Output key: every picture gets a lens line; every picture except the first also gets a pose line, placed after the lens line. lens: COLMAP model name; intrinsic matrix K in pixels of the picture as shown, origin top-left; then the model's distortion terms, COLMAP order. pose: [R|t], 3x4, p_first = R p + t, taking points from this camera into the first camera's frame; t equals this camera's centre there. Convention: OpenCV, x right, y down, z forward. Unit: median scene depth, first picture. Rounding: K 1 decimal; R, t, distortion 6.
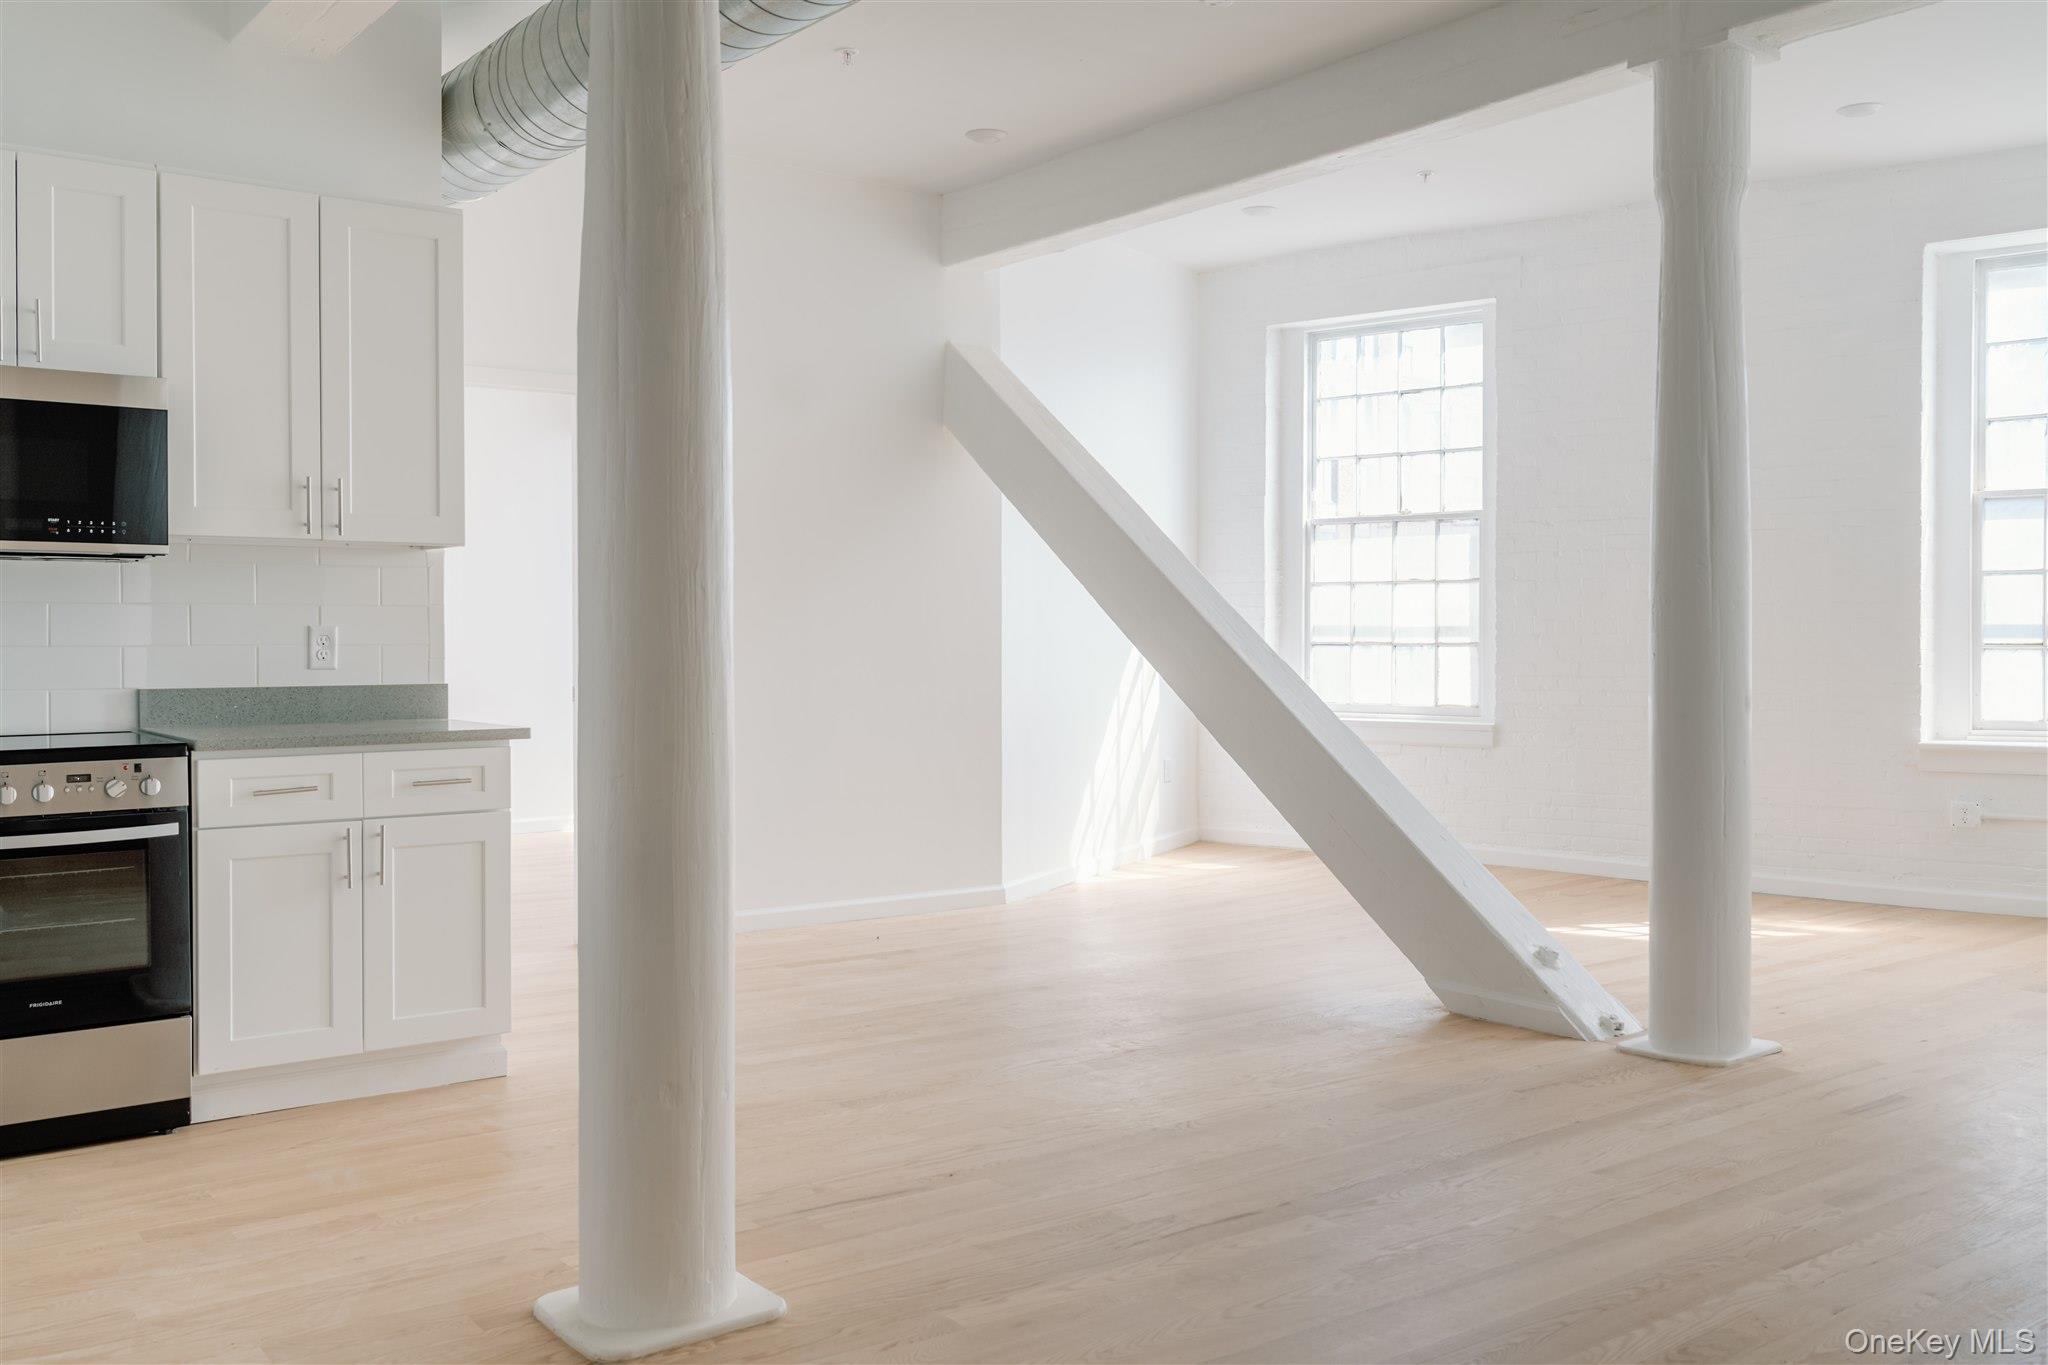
lens RADIAL K [[1804.1, 0, 1024.0], [0, 1804.1, 682.5], [0, 0, 1]] dist [-0.006265, 0.001000]
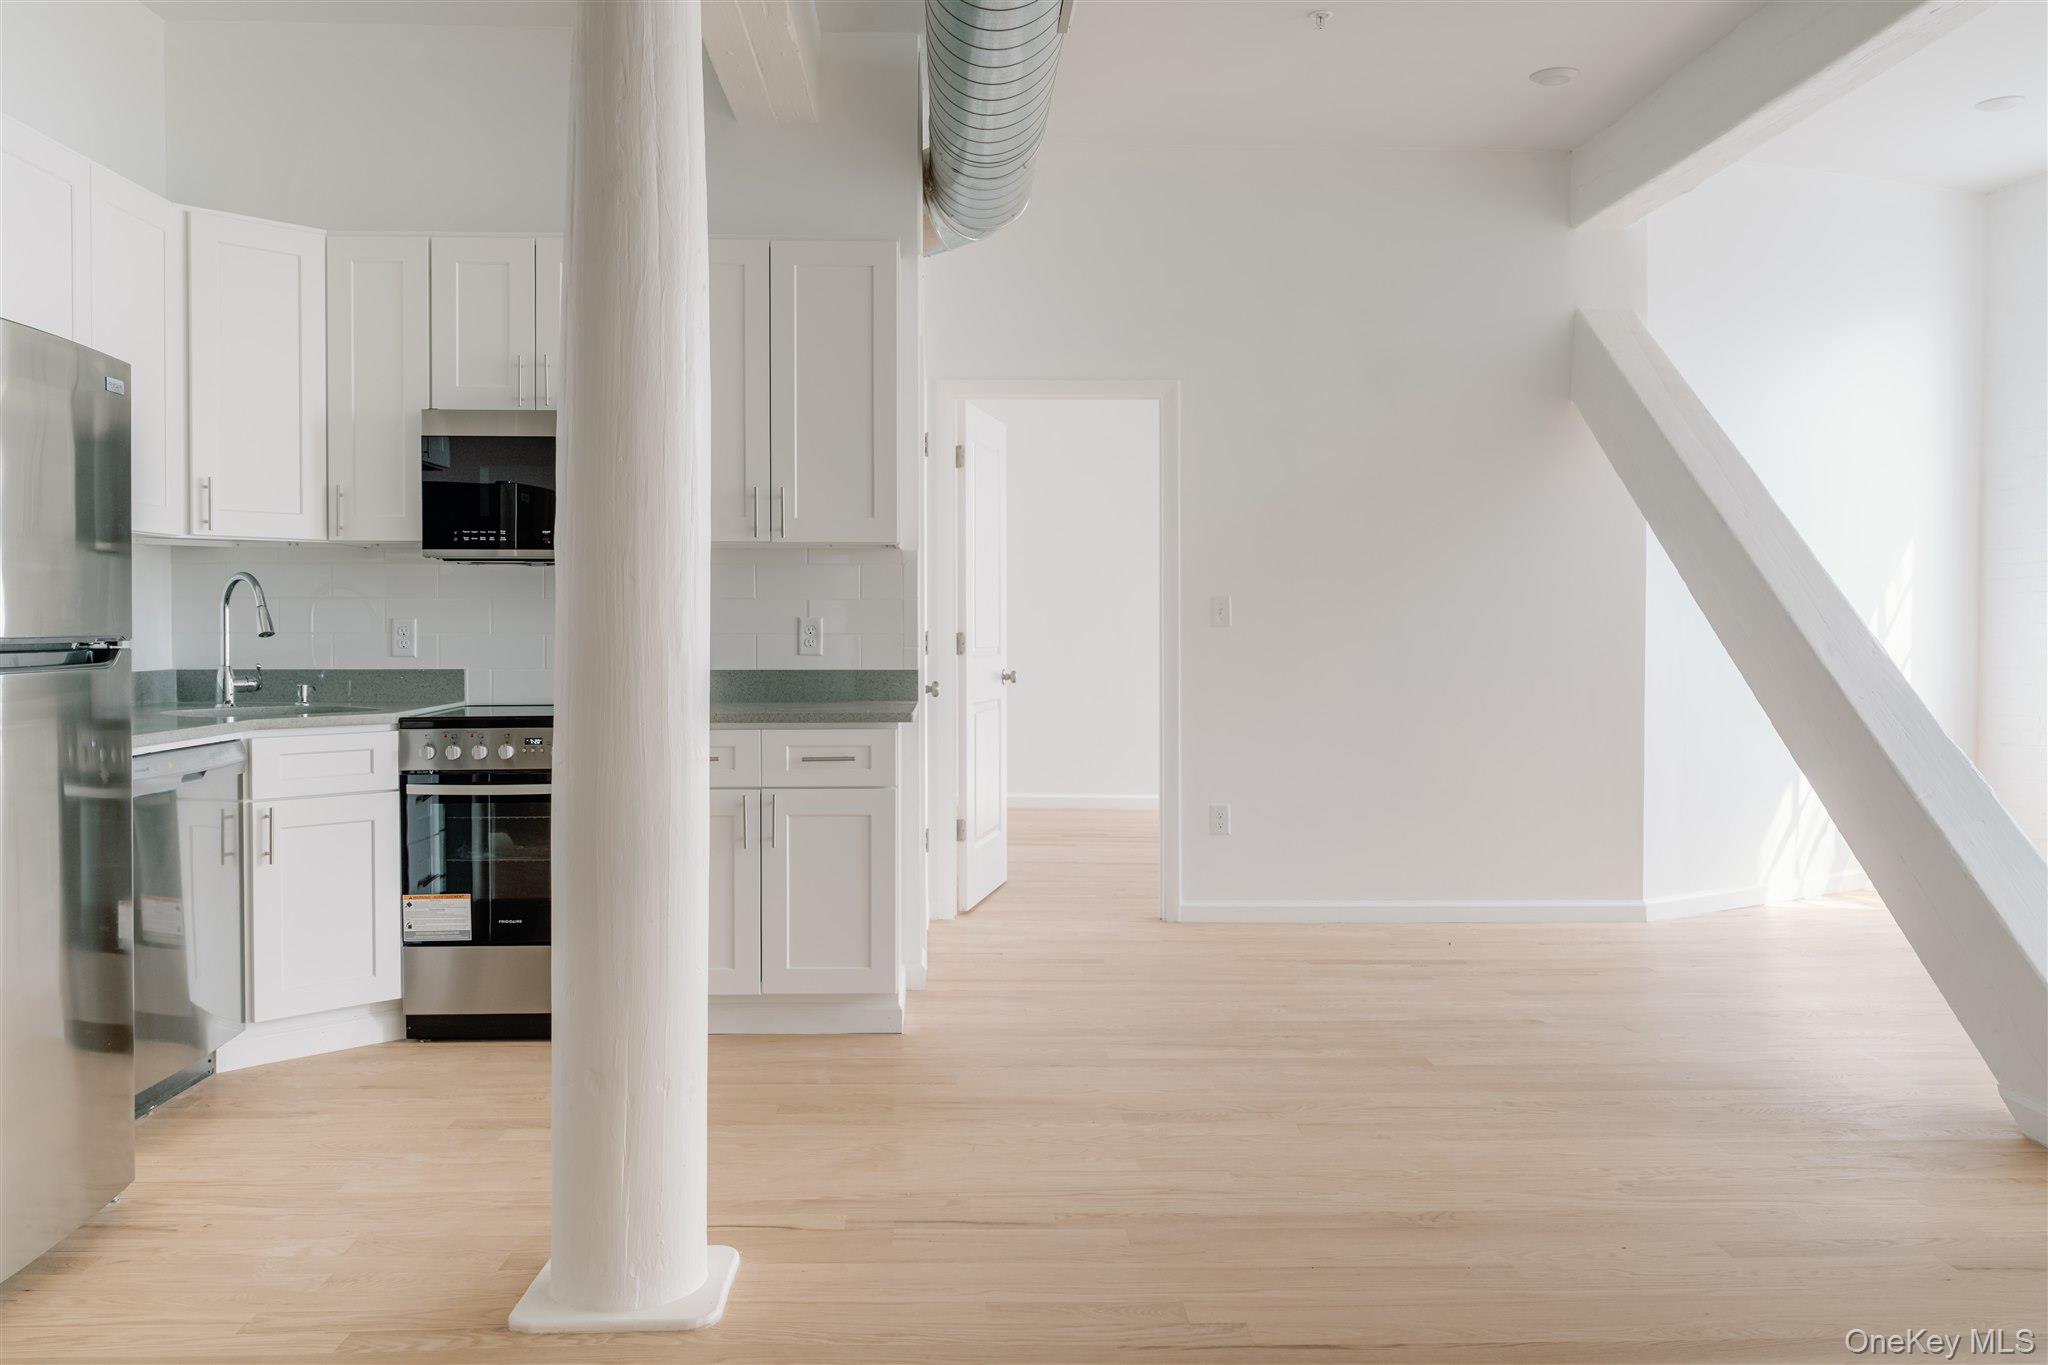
lens RADIAL K [[1596.6, 0, 1024.0], [0, 1596.6, 682.5], [0, 0, 1]] dist [-0.011479, 0.007013]
pose [[0.811890, 0.022014, -0.583395, 0.352917], [-0.016735, 0.999756, 0.014436, -0.007759], [0.583571, -0.001958, 0.812060, 0.287355]]
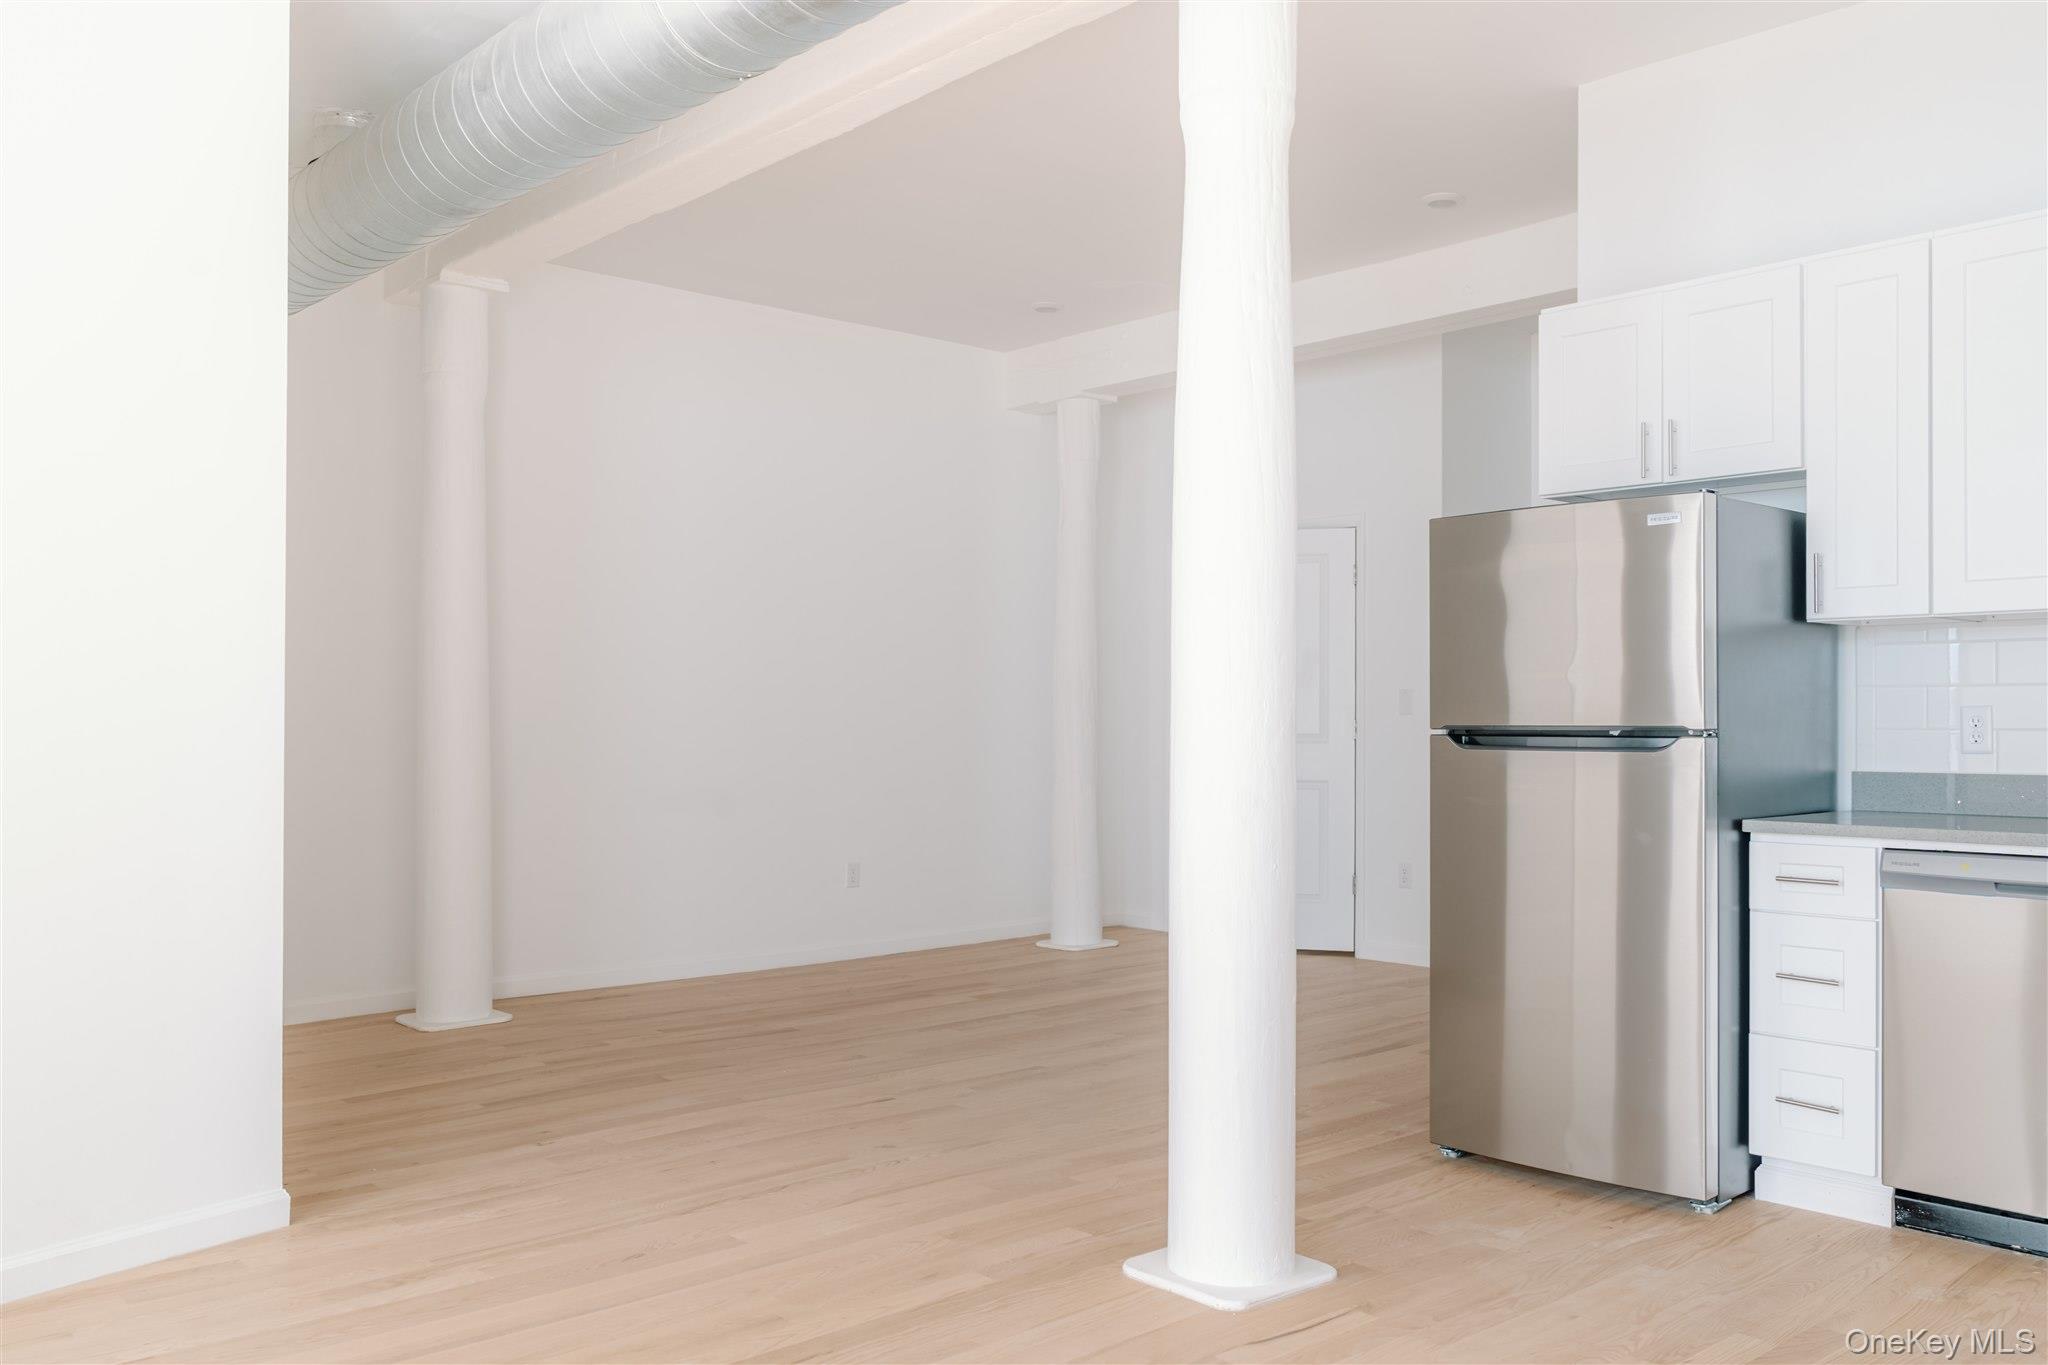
lens RADIAL K [[1555.2, 0, 1030.1], [0, 1555.2, 711.8], [0, 0, 1]] dist [-0.006773, -0.002236]
pose [[-0.997524, -0.001030, -0.070316, 0.003212], [-0.002490, 0.999783, 0.020682, -0.034733], [0.070279, 0.020805, -0.997310, 1.445986]]
